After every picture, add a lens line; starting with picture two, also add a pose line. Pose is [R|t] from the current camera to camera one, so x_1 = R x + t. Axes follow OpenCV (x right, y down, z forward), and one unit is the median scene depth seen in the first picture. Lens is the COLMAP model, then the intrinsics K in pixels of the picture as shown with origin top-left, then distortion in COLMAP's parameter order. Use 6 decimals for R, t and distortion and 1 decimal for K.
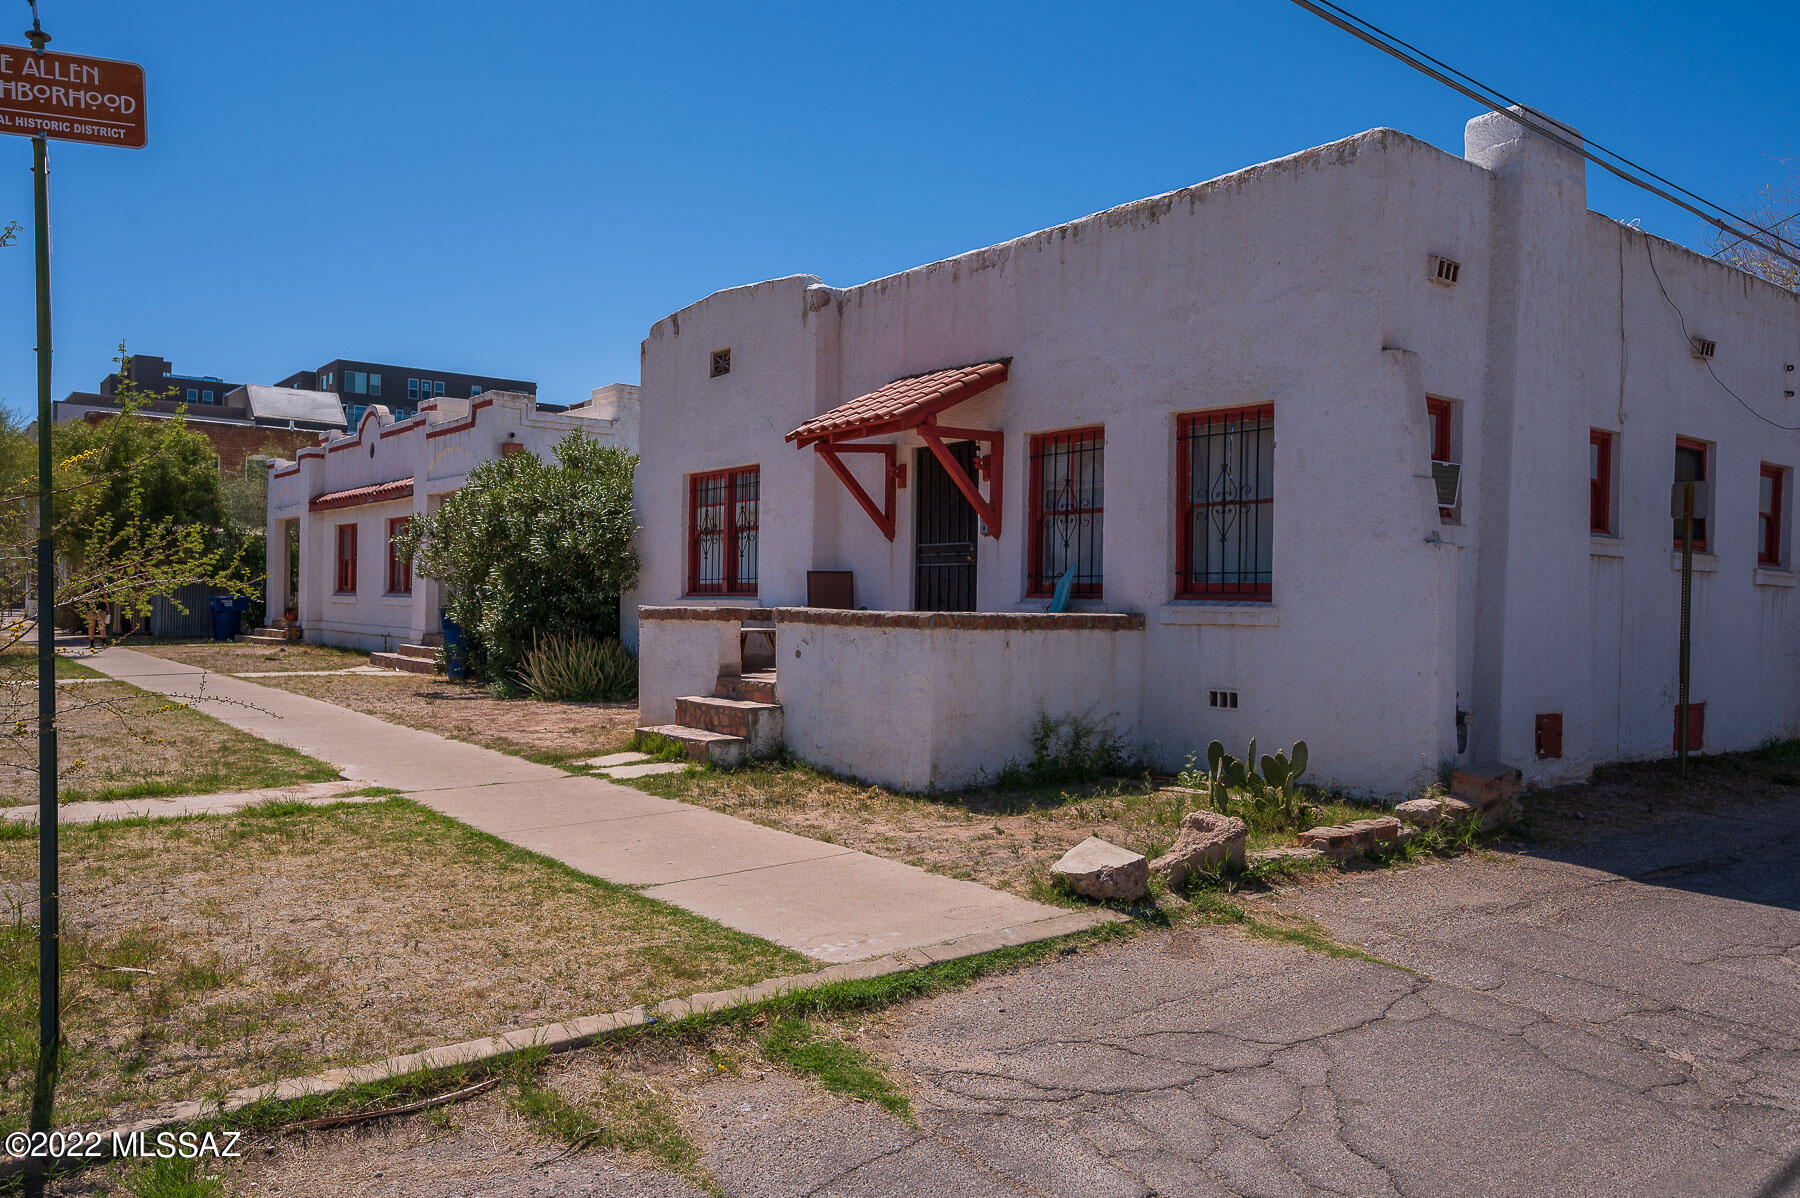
lens RADIAL K [[1305.5, 0, 906.3], [0, 1305.5, 606.3], [0, 0, 1]] dist [0.008122, -0.000149]
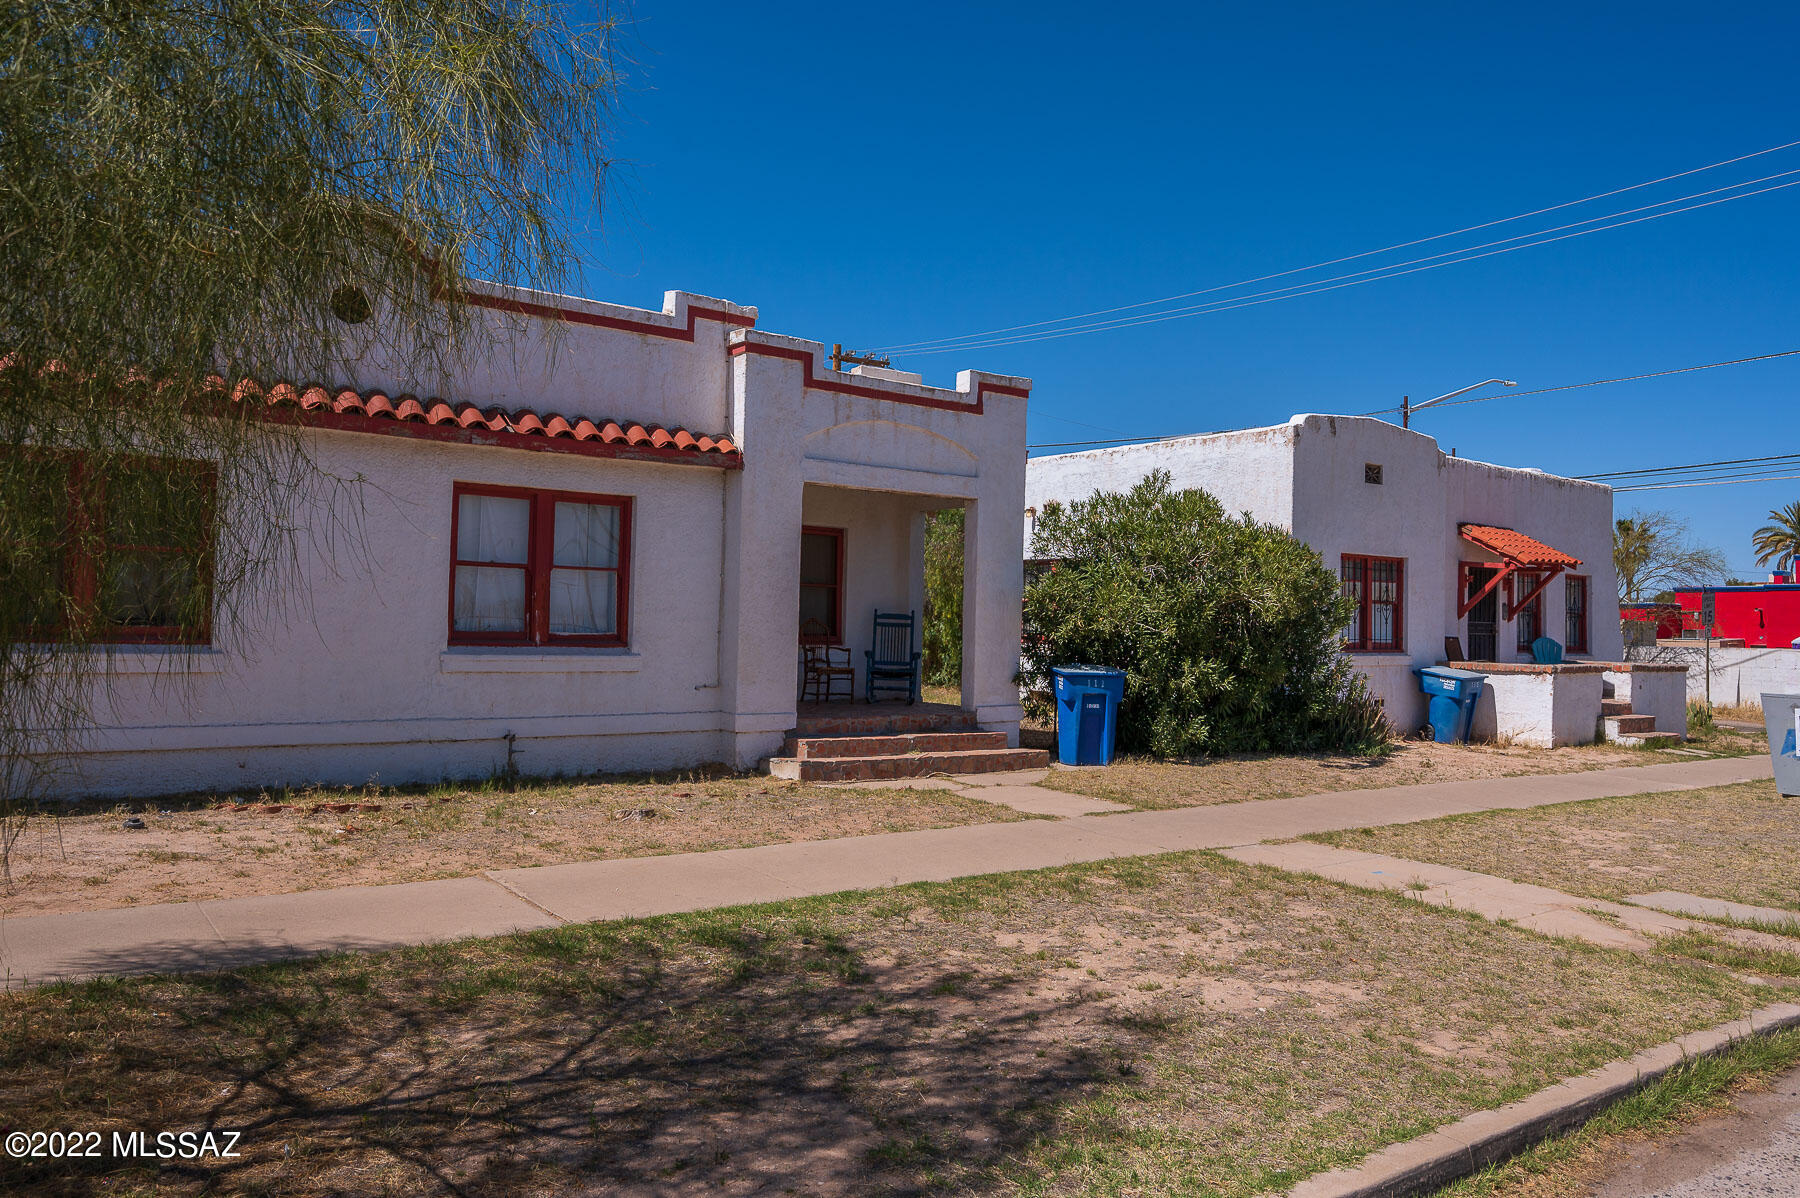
lens RADIAL K [[1258.0, 0, 905.5], [0, 1258.0, 594.3], [0, 0, 1]] dist [0.001421, -0.005131]
pose [[0.034595, 0.013421, 0.999311, -0.754406], [-0.015666, 0.999794, -0.012886, -0.022625], [-0.999279, -0.015209, 0.034798, 0.758228]]
